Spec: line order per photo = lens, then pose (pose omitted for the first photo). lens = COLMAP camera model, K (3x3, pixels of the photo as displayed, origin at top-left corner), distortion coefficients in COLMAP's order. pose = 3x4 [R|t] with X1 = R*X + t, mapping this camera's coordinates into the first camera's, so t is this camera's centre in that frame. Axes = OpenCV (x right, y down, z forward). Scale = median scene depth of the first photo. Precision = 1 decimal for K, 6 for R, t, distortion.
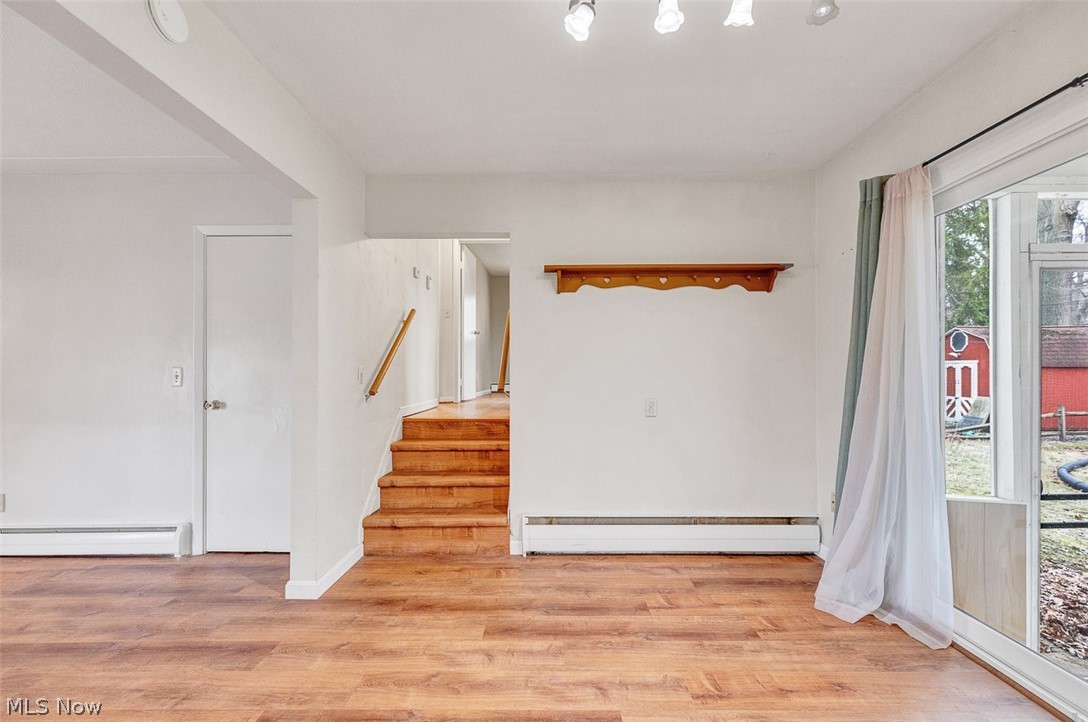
lens RADIAL K [[493.6, 0, 547.5], [0, 493.6, 368.4], [0, 0, 1]] dist [0.014622, -0.000366]
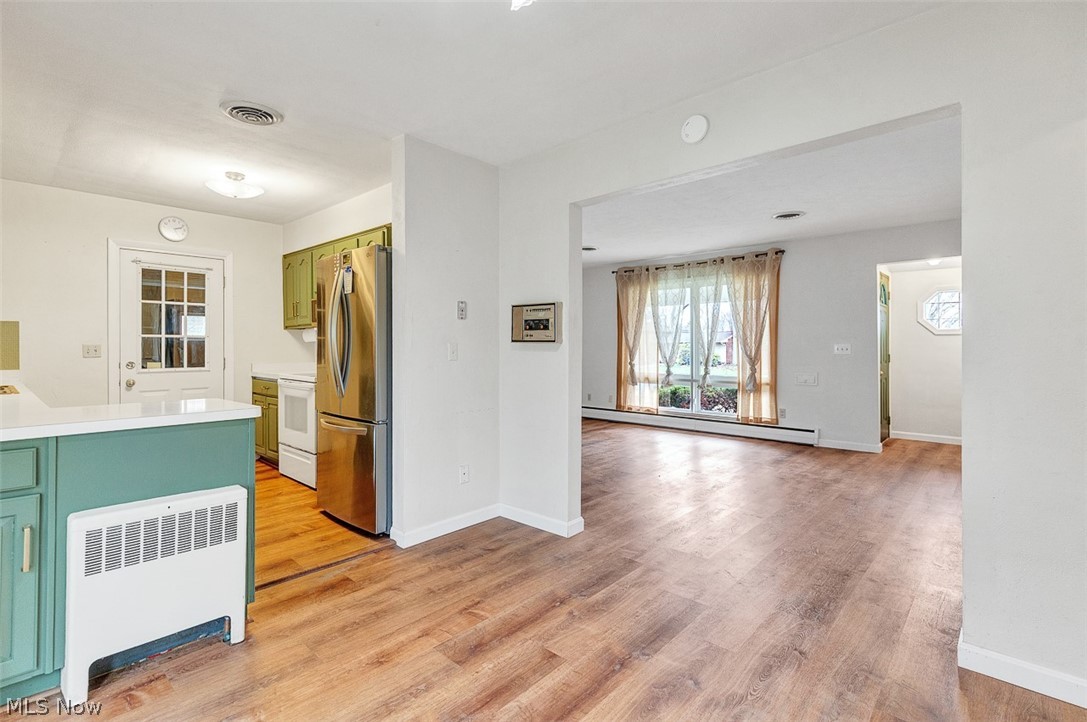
lens RADIAL K [[501.0, 0, 534.6], [0, 501.0, 347.7], [0, 0, 1]] dist [0.003149, 0.000307]
pose [[-0.672589, 0.005144, -0.739998, 0.389791], [0.015669, 0.999851, -0.007291, 0.003009], [0.739850, -0.016499, -0.672569, 0.845354]]
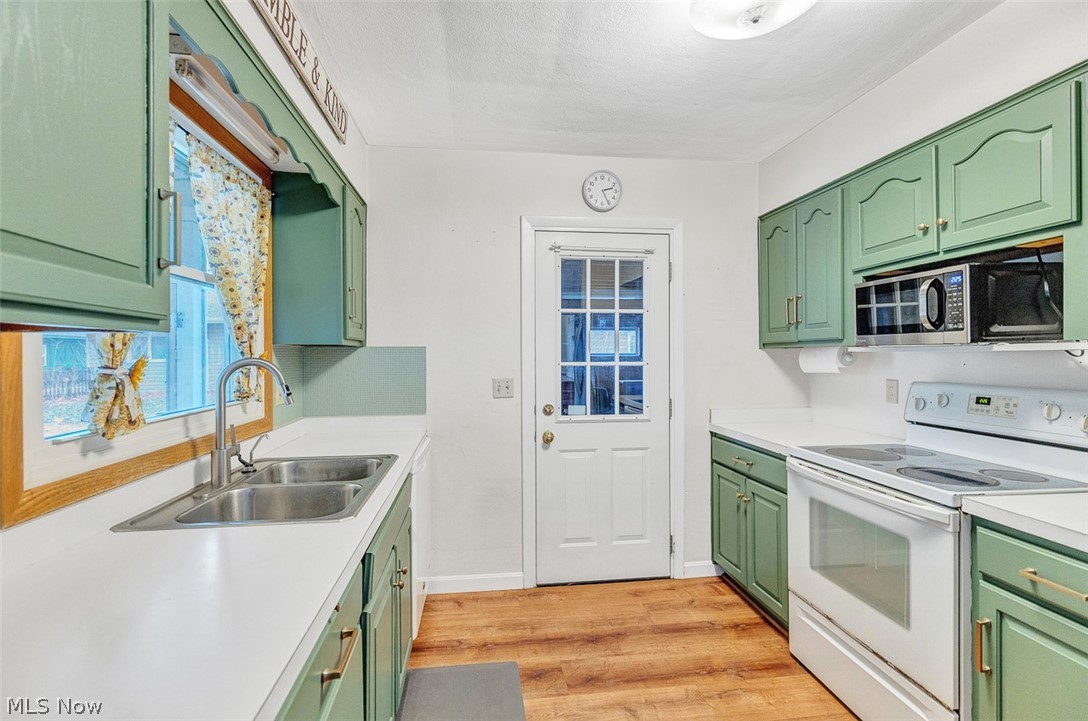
lens RADIAL K [[493.6, 0, 547.5], [0, 493.6, 367.9], [0, 0, 1]] dist [0.014622, -0.000366]
pose [[-0.988766, 0.010408, -0.149111, 0.248287], [0.009336, 0.999925, 0.007886, -0.057766], [0.149181, 0.006405, -0.988789, -0.030483]]
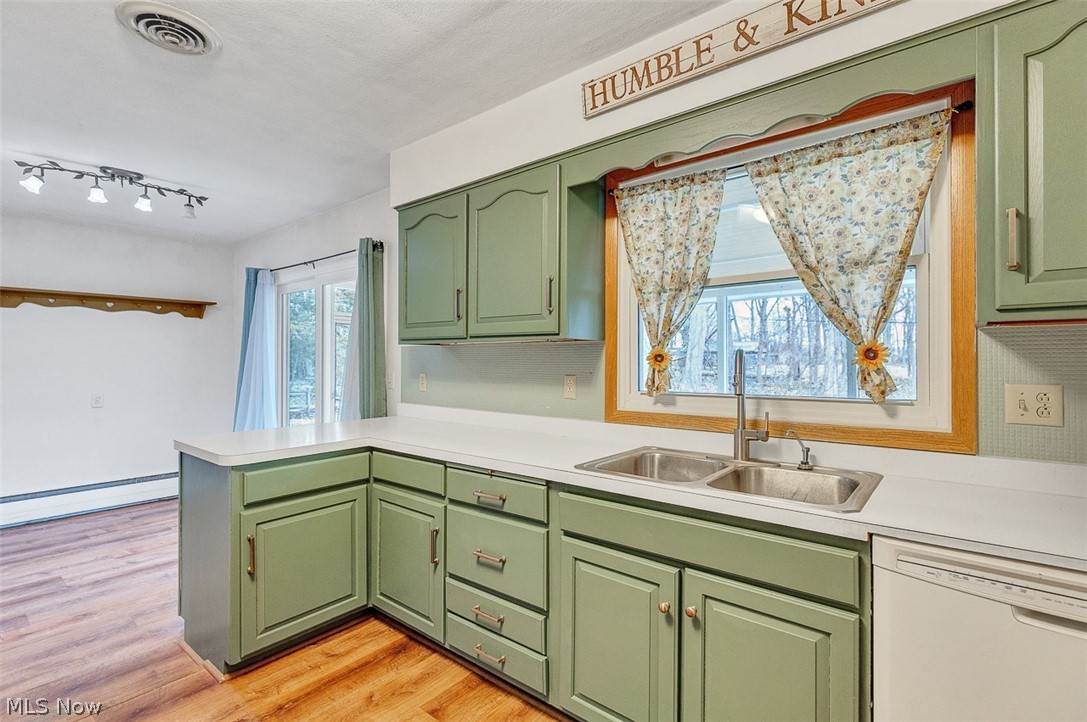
lens RADIAL K [[505.9, 0, 540.1], [0, 505.9, 360.9], [0, 0, 1]] dist [0.002763, -0.000683]
pose [[0.628773, 0.003869, 0.777579, -0.097223], [-0.014948, 0.999863, 0.007112, -0.053808], [-0.777445, -0.016096, 0.628745, -0.758264]]
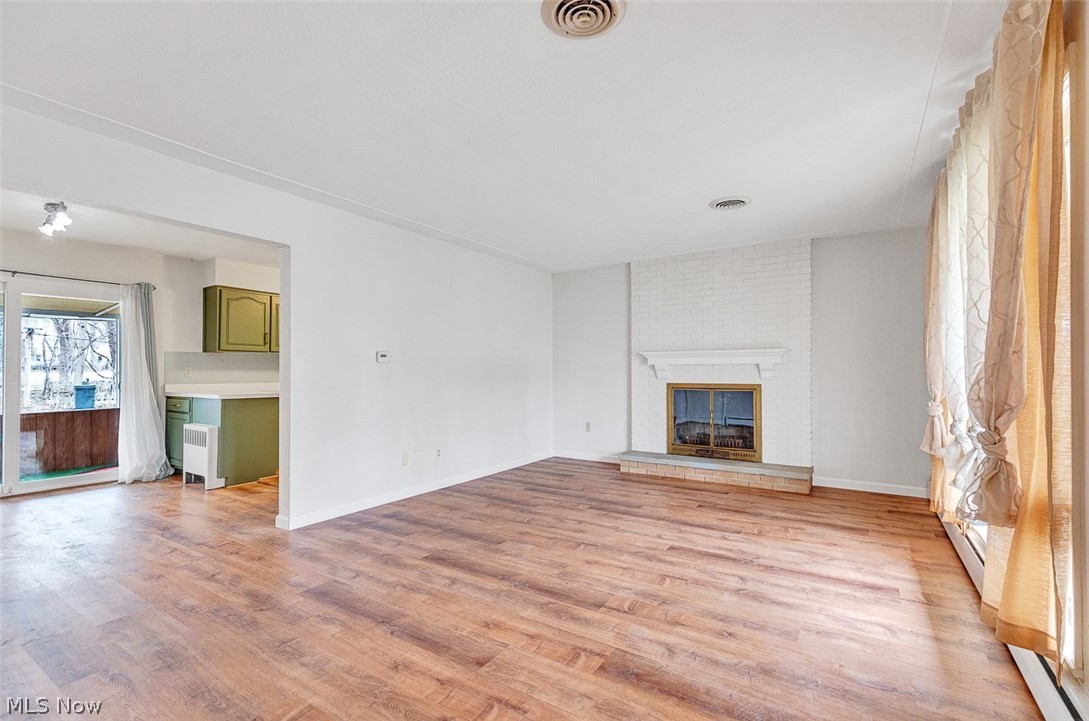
lens RADIAL K [[492.9, 0, 547.4], [0, 492.9, 369.3], [0, 0, 1]] dist [0.001669, -0.000163]
pose [[-0.850981, 0.009392, 0.525113, -1.498172], [-0.001992, 0.999775, -0.021110, 0.024126], [-0.525193, -0.019011, -0.850771, 0.882879]]
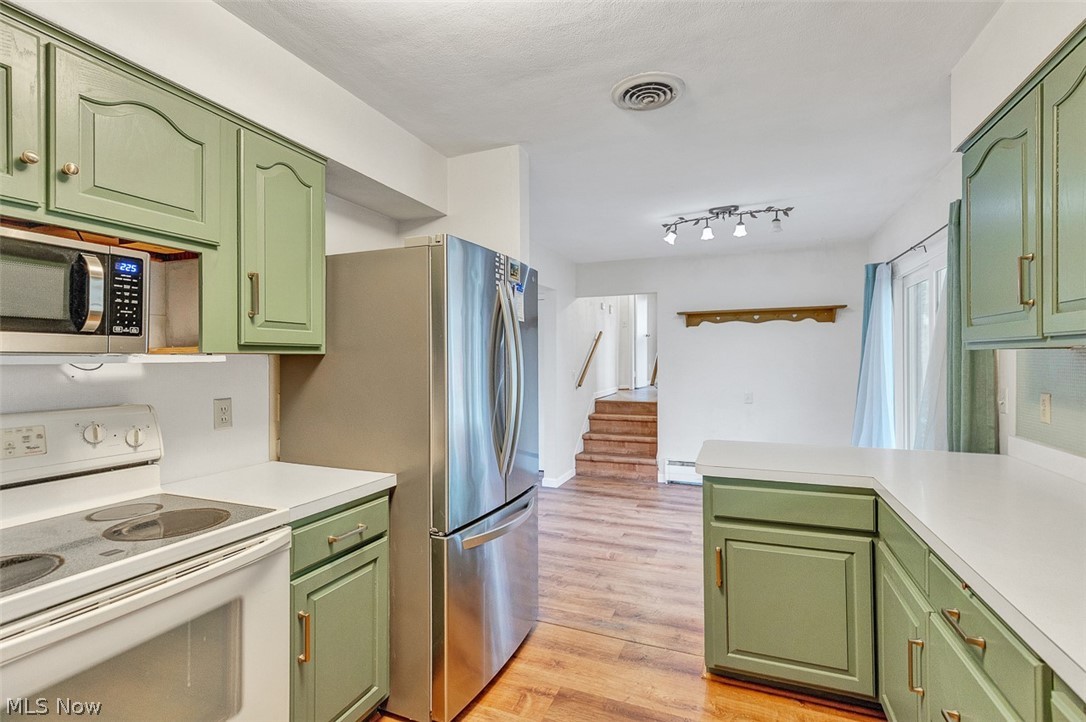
lens RADIAL K [[505.5, 0, 539.6], [0, 505.5, 360.9], [0, 0, 1]] dist [0.002763, -0.000683]
pose [[0.928431, 0.001099, -0.371504, 0.191482], [0.006721, 0.999782, 0.019754, -0.075400], [0.371445, -0.020837, 0.928221, -0.751416]]
